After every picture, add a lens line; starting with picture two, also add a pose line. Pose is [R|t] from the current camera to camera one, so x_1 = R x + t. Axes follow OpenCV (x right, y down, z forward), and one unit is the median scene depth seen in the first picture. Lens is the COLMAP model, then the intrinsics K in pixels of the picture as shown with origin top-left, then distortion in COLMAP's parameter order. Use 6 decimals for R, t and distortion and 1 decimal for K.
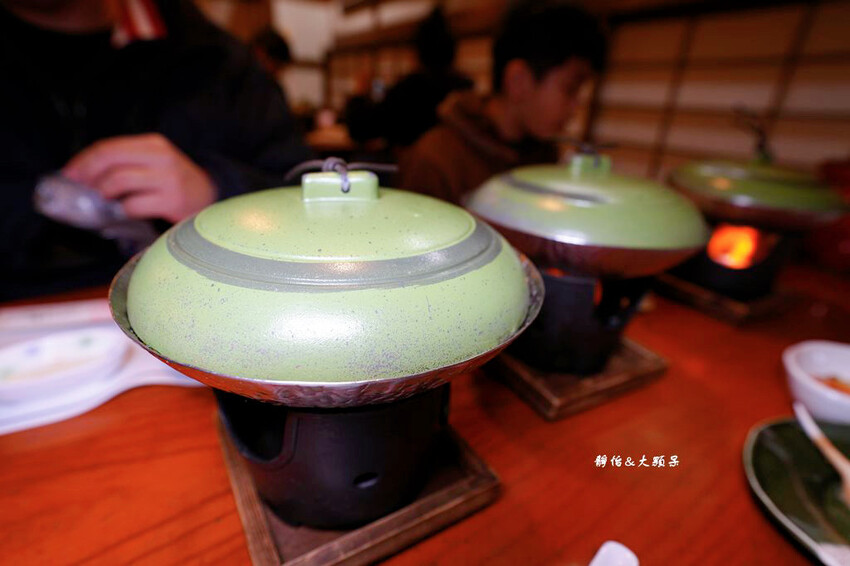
lens RADIAL K [[434.8, 0, 425.0], [0, 434.8, 283.0], [0, 0, 1]] dist [-0.000713, 0.017716]
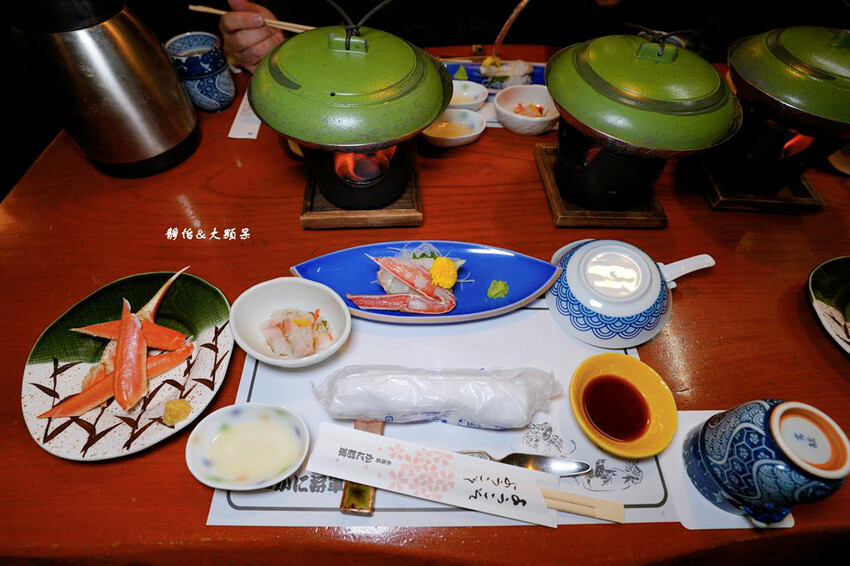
lens RADIAL K [[457.8, 0, 425.0], [0, 457.8, 283.0], [0, 0, 1]] dist [-0.003117, -0.000474]
pose [[0.868754, 0.394057, -0.299977, -0.057767], [-0.201785, 0.834803, 0.512237, -0.169469], [0.452272, -0.384477, 0.804753, -1.378584]]
